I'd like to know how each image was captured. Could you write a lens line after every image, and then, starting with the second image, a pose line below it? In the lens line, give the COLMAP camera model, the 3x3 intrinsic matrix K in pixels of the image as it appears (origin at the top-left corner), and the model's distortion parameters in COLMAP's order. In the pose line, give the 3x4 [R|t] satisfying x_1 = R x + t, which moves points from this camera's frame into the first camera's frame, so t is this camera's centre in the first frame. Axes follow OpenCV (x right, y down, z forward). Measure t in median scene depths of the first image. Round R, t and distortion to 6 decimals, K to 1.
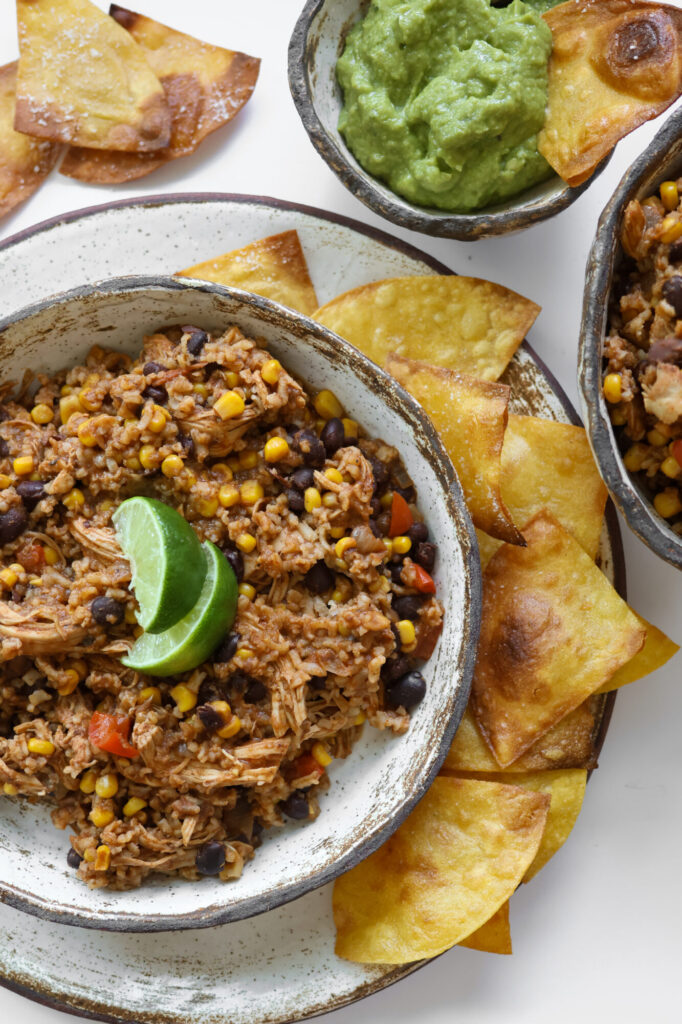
lens RADIAL K [[1388.8, 0, 341.0], [0, 1388.8, 512.0], [0, 0, 1]] dist [0.007929, -0.012781]
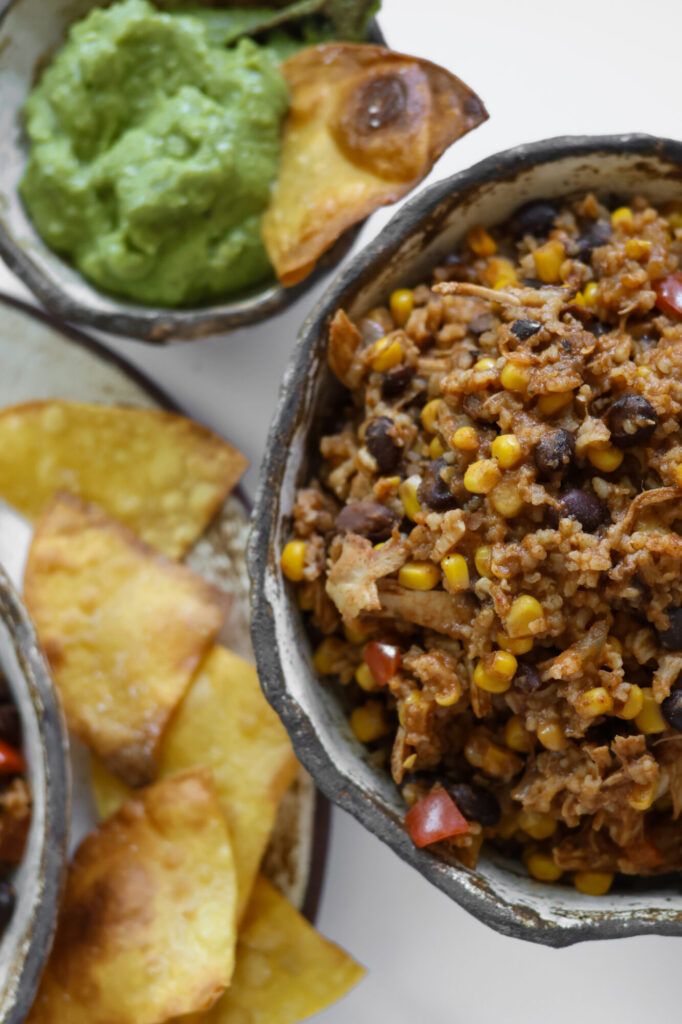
lens RADIAL K [[1388.8, 0, 341.0], [0, 1388.8, 512.0], [0, 0, 1]] dist [0.007929, -0.012781]
pose [[0.995148, 0.091904, -0.035140, 0.233264], [-0.094011, 0.993515, -0.063945, -0.067019], [0.029036, 0.066938, 0.997335, 0.258419]]
